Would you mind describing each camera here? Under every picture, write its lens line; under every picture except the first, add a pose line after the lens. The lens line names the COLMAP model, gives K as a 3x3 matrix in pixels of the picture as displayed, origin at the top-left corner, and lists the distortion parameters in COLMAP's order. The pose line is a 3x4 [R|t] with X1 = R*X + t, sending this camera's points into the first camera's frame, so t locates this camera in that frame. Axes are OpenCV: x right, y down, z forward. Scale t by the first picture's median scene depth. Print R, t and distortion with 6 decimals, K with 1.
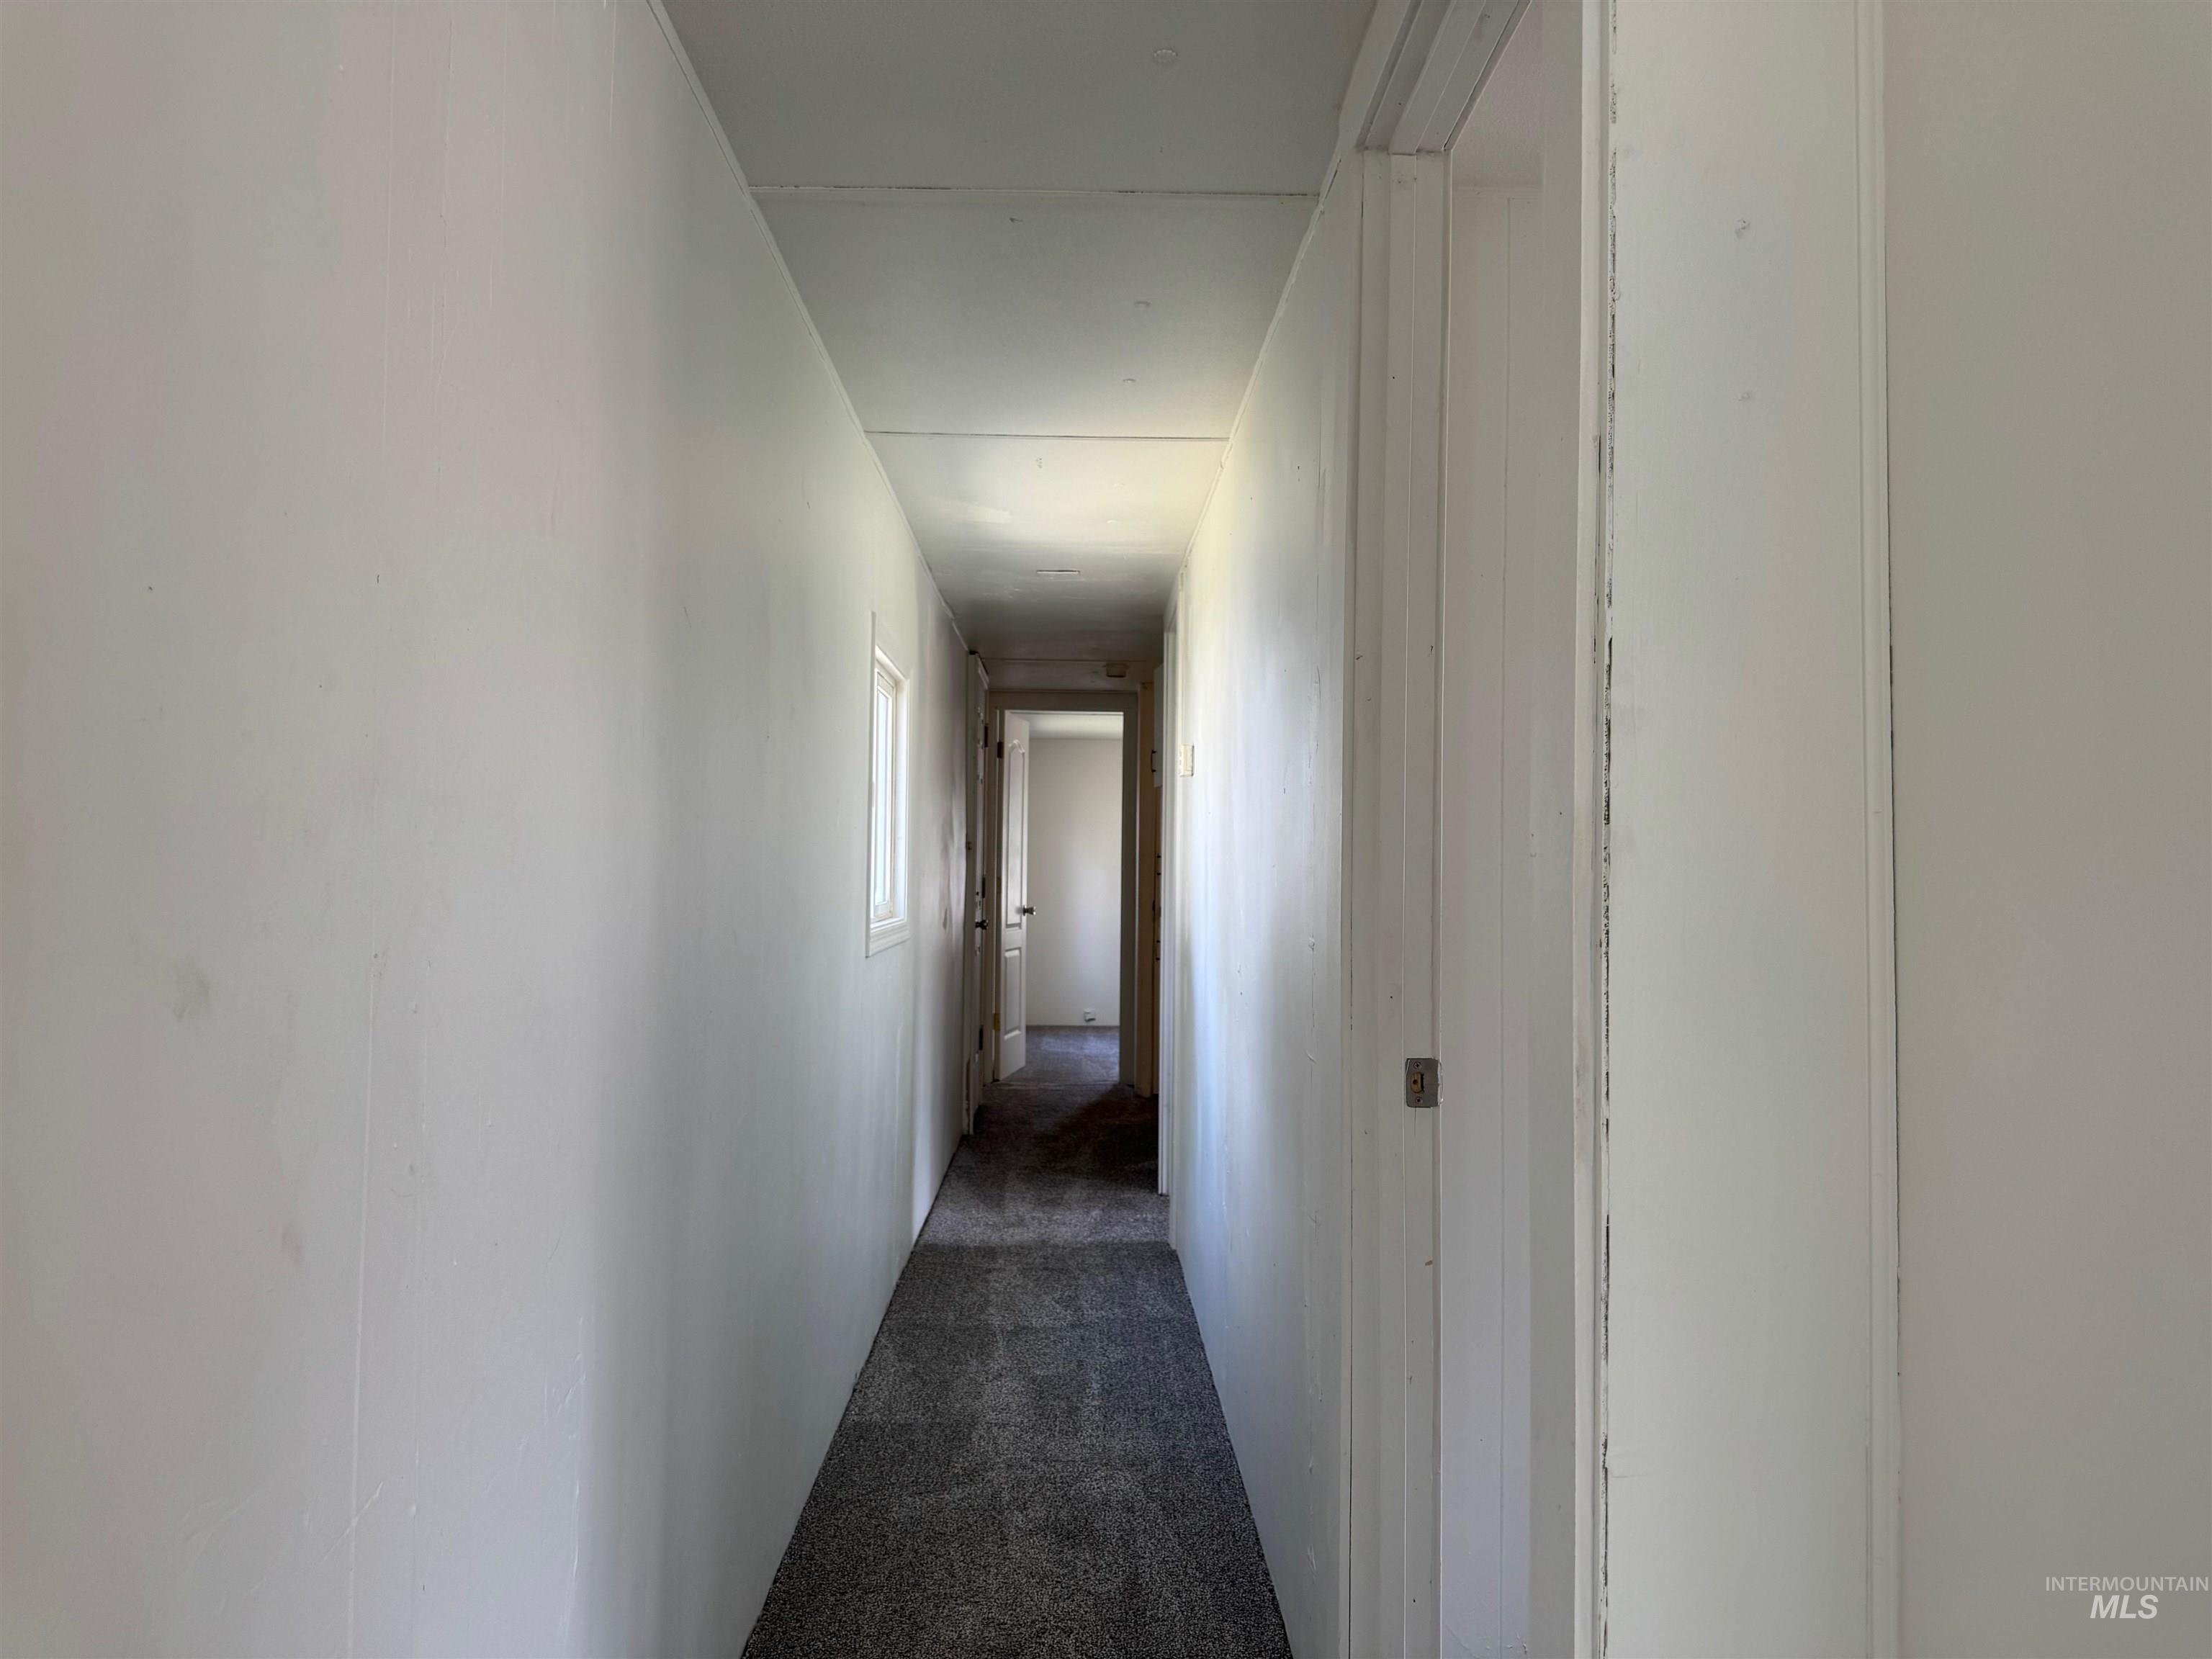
lens RADIAL K [[1568.8, 0, 1102.2], [0, 1568.8, 818.5], [0, 0, 1]] dist [0.098545, -0.160895]
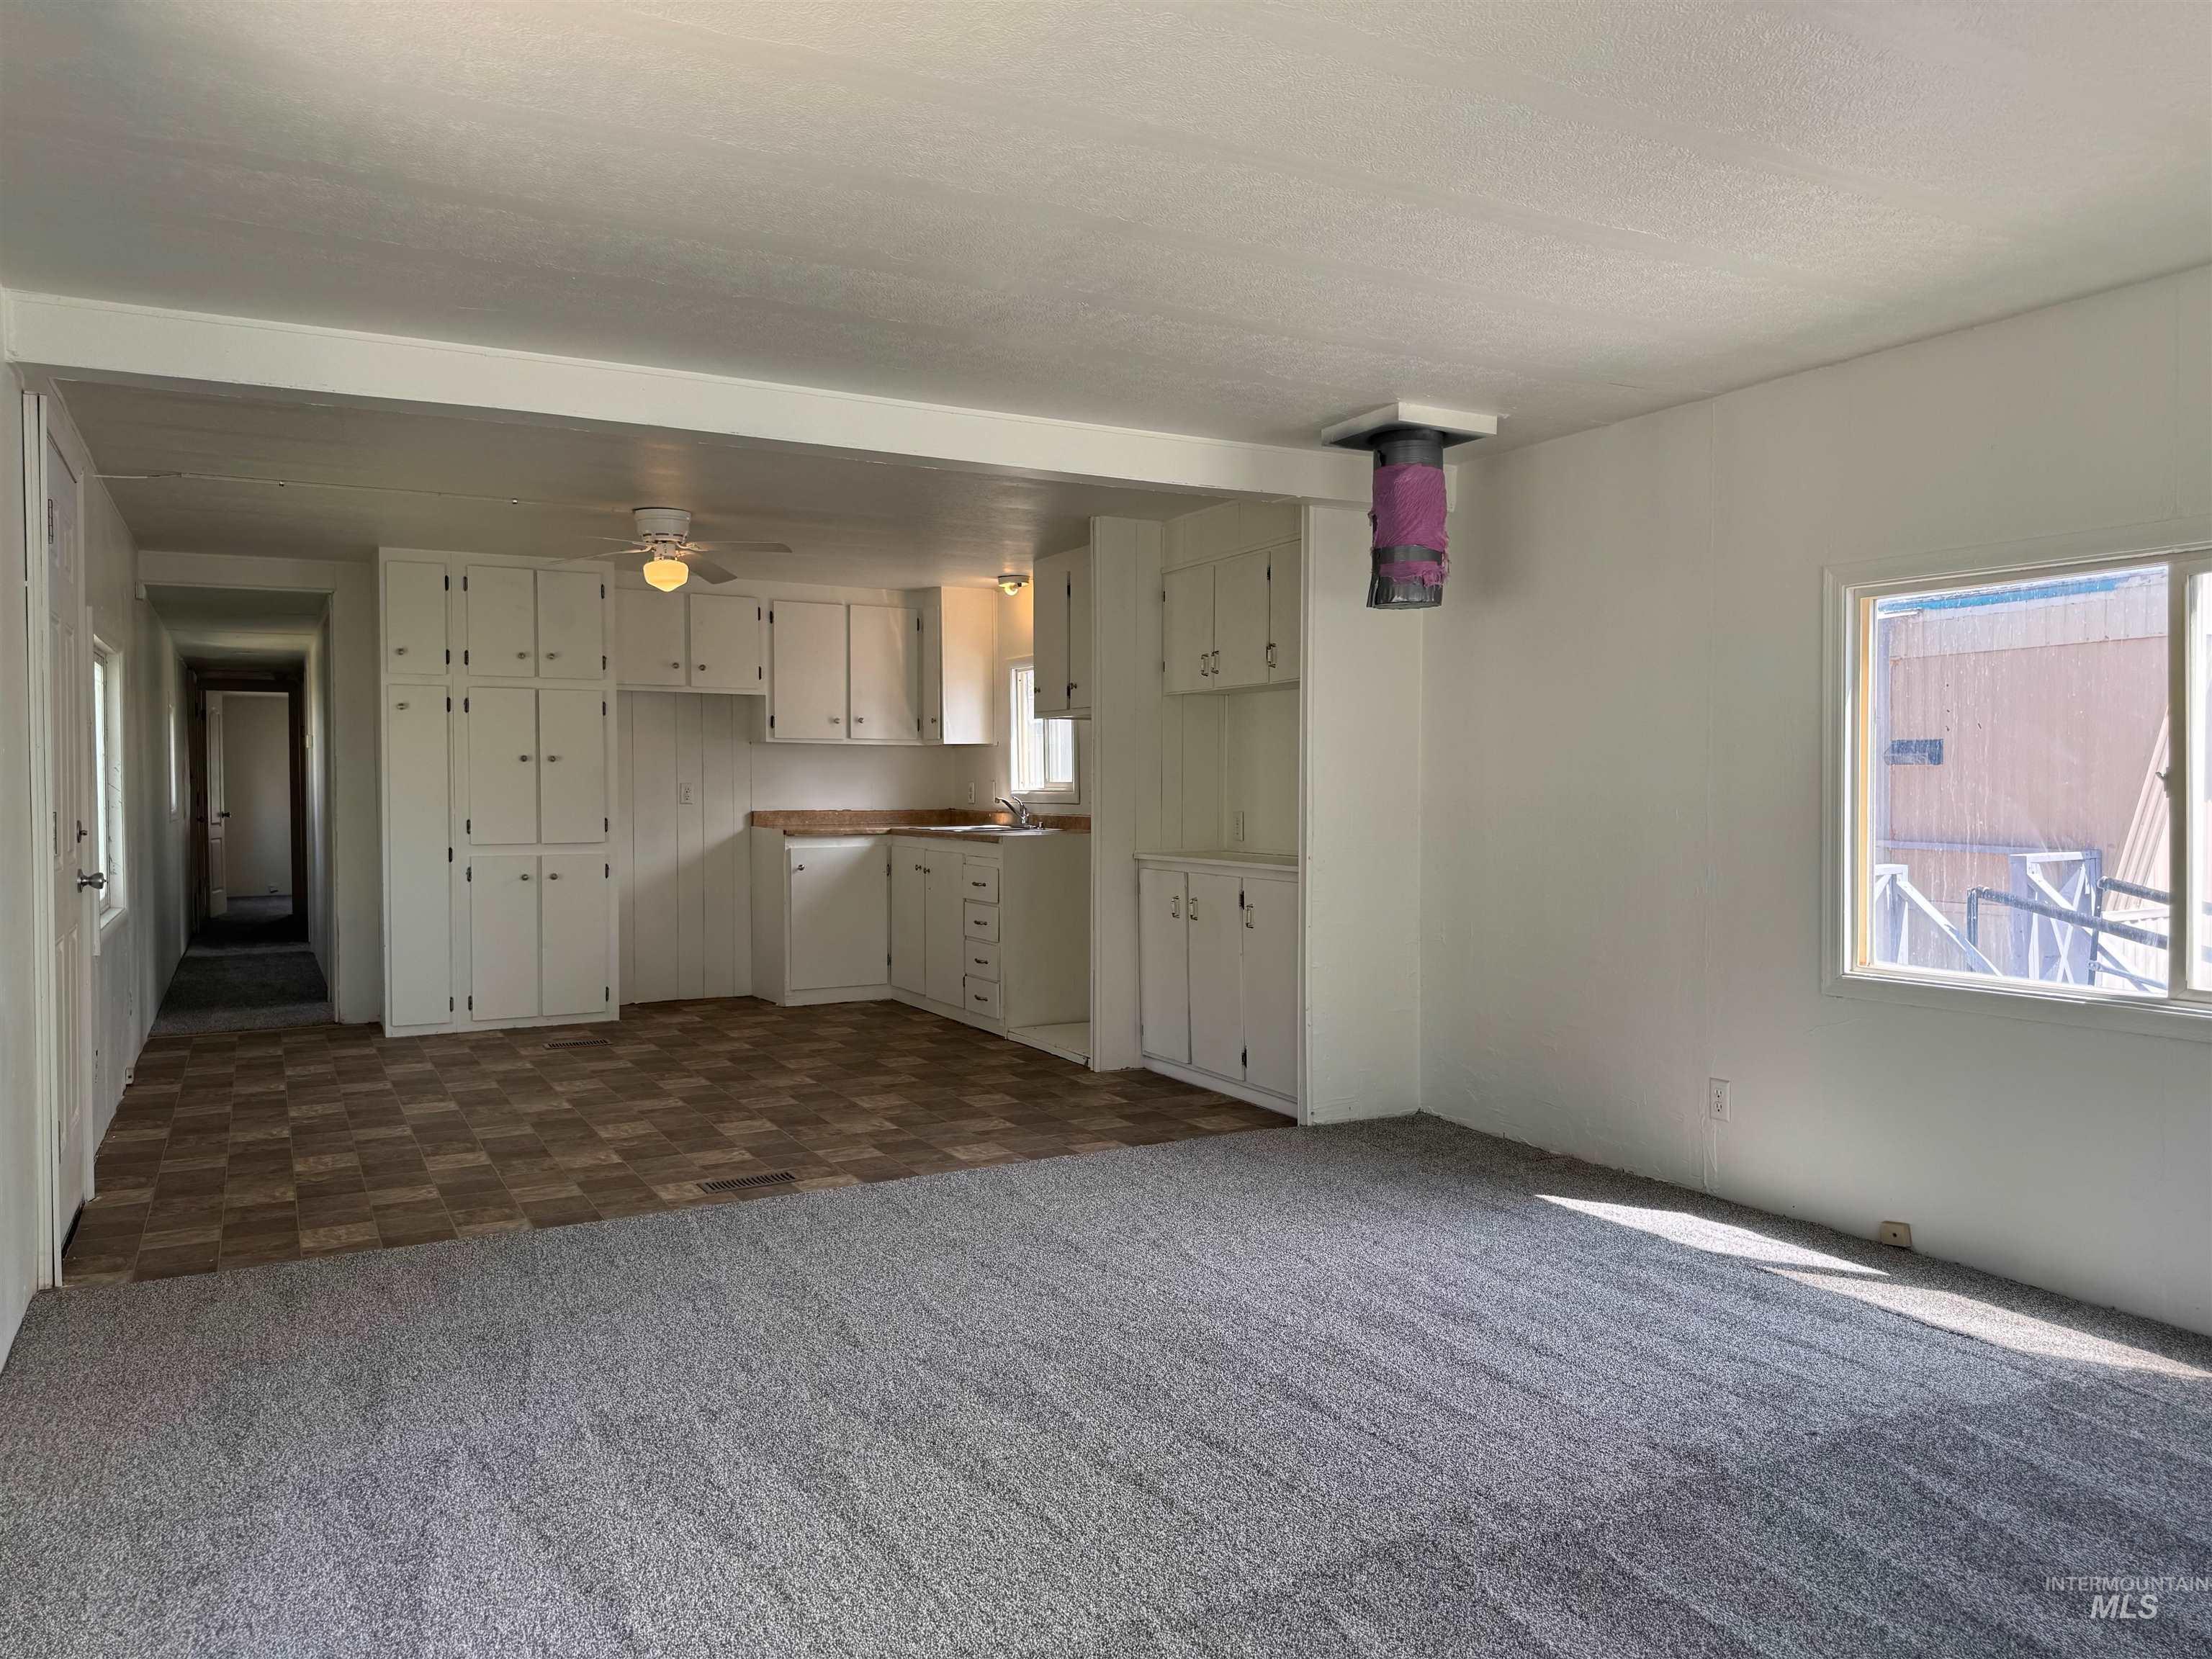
lens RADIAL K [[1535.6, 0, 1104.9], [0, 1535.6, 827.2], [0, 0, 1]] dist [0.096228, -0.157610]
pose [[0.887150, -0.025164, 0.460795, 0.015432], [-0.001941, 0.998300, 0.058255, -0.022614], [-0.461477, -0.052575, 0.885593, -0.819261]]
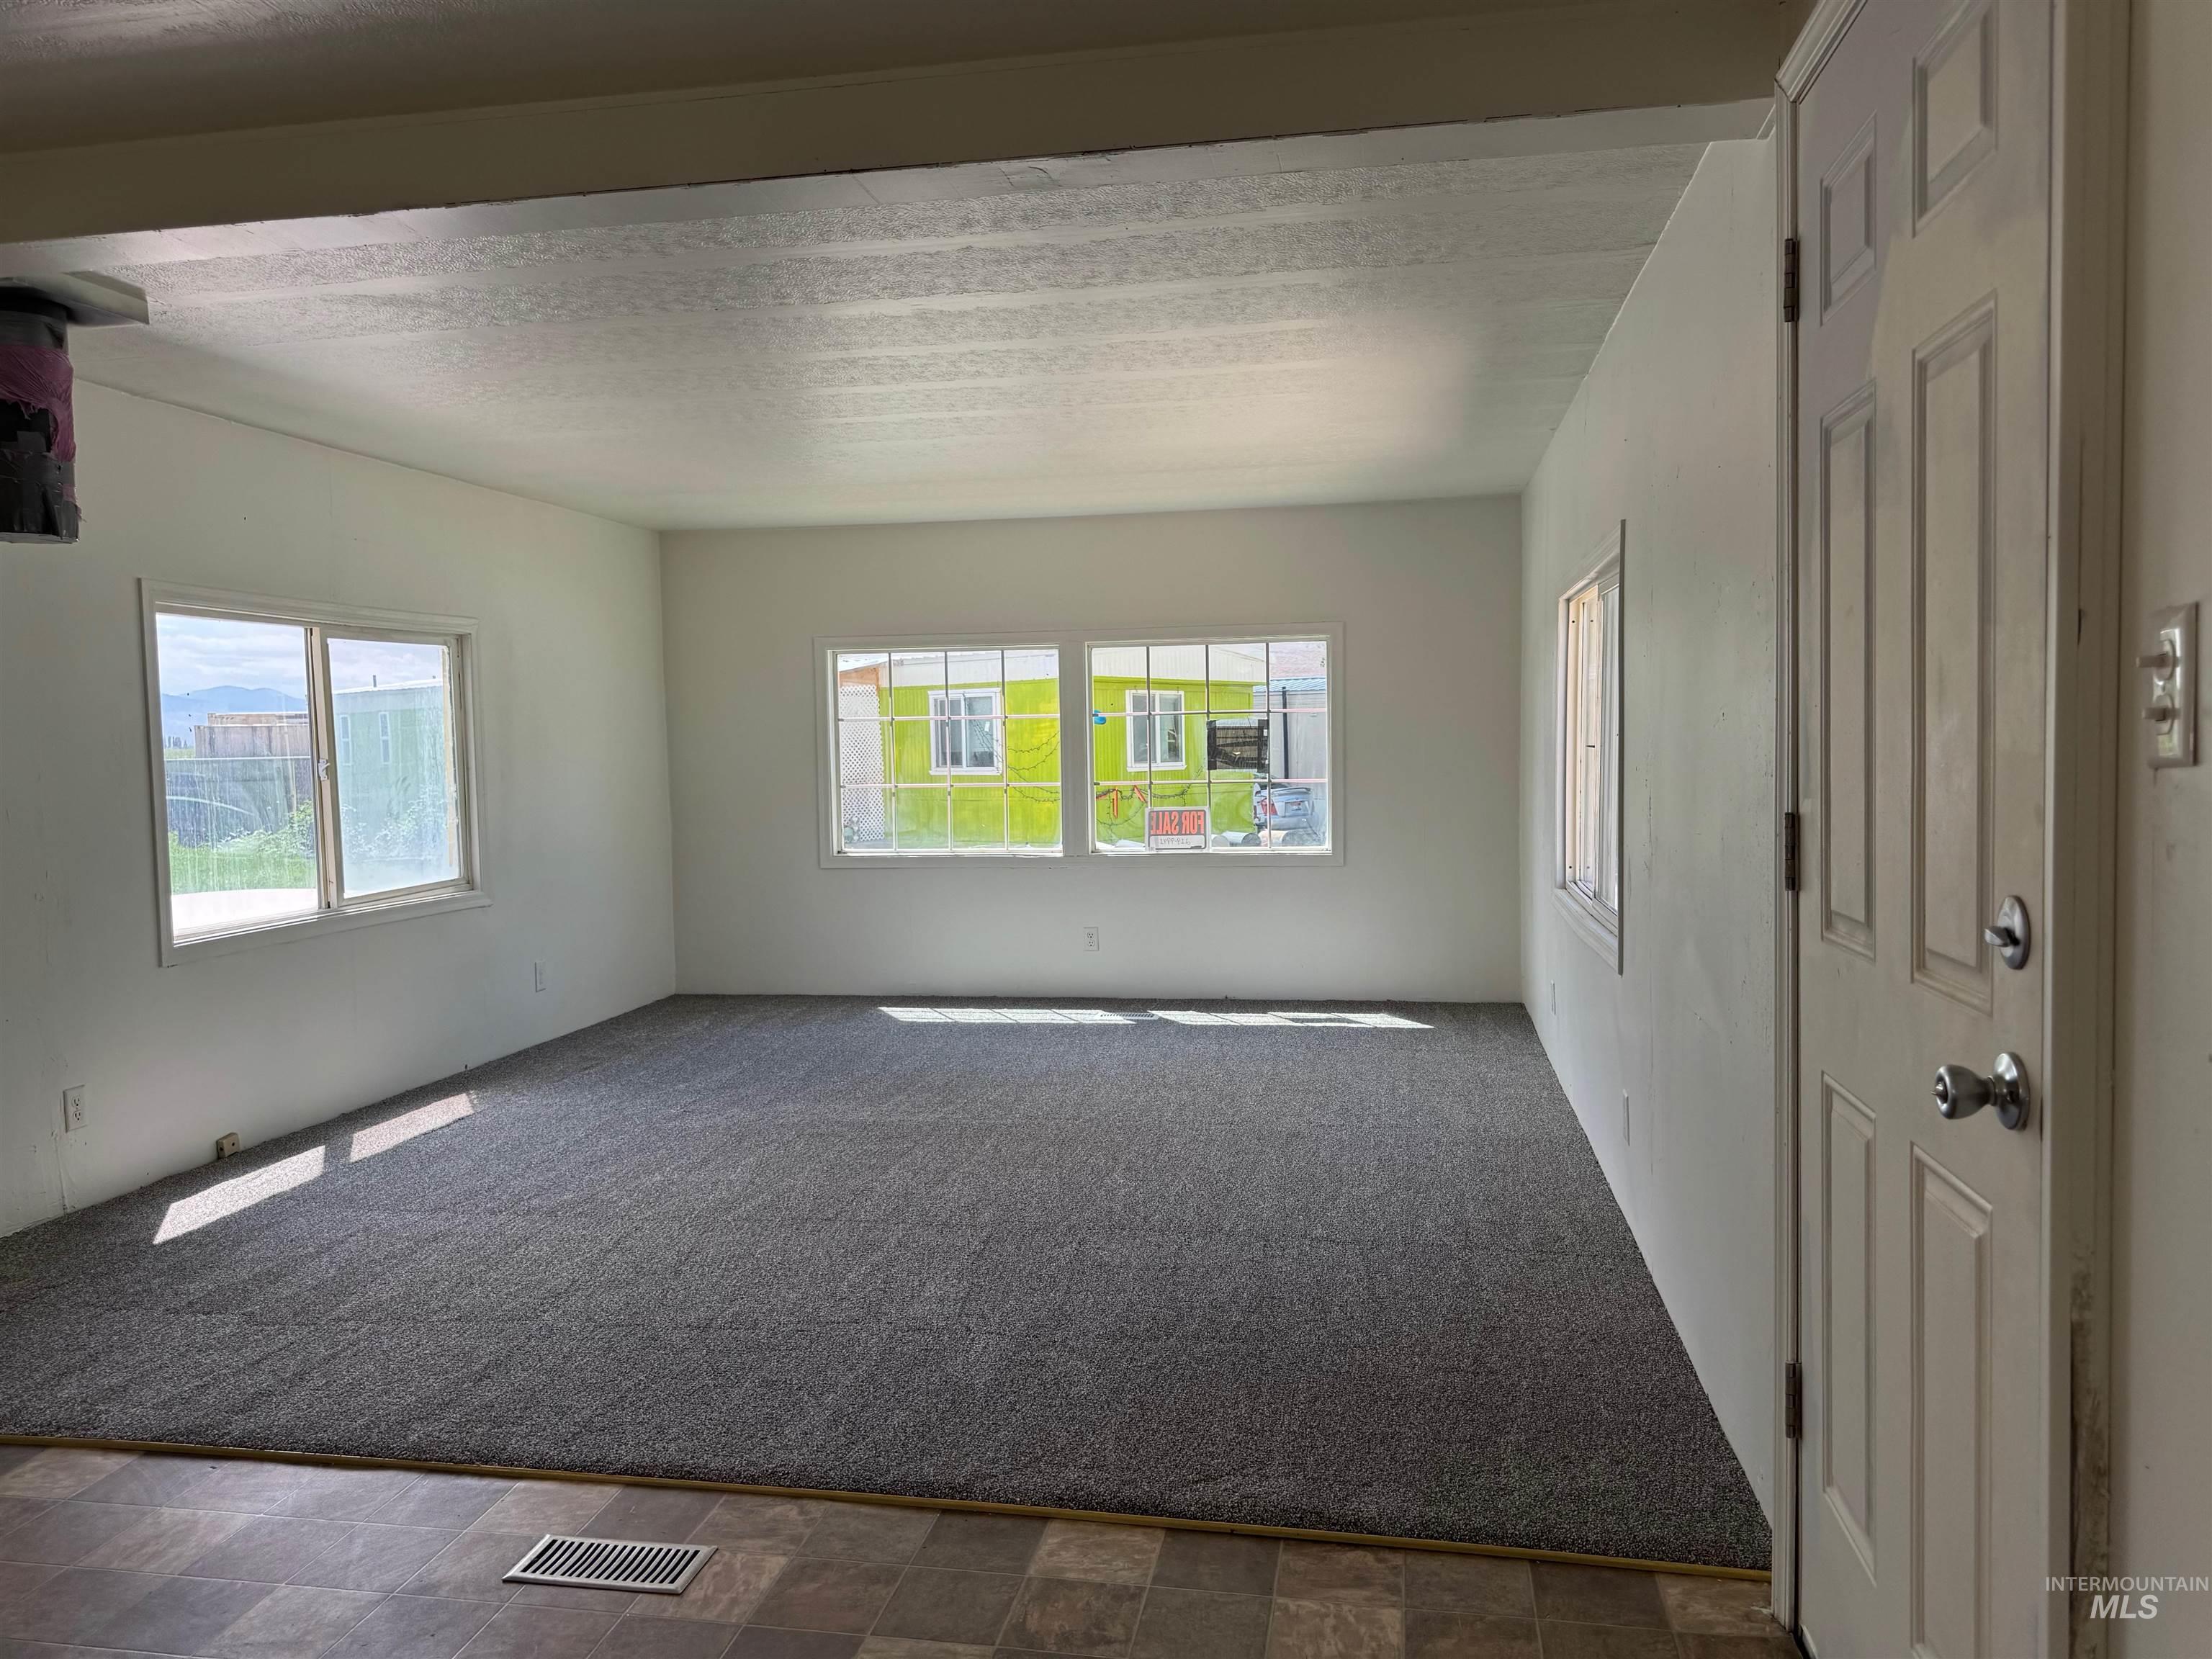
lens RADIAL K [[1568.8, 0, 1102.2], [0, 1568.8, 818.5], [0, 0, 1]] dist [0.098545, -0.160895]
pose [[-0.977960, 0.000870, 0.208791, -0.005911], [0.006900, 0.999580, 0.028157, 0.017410], [-0.208679, 0.028977, -0.977555, 1.202589]]
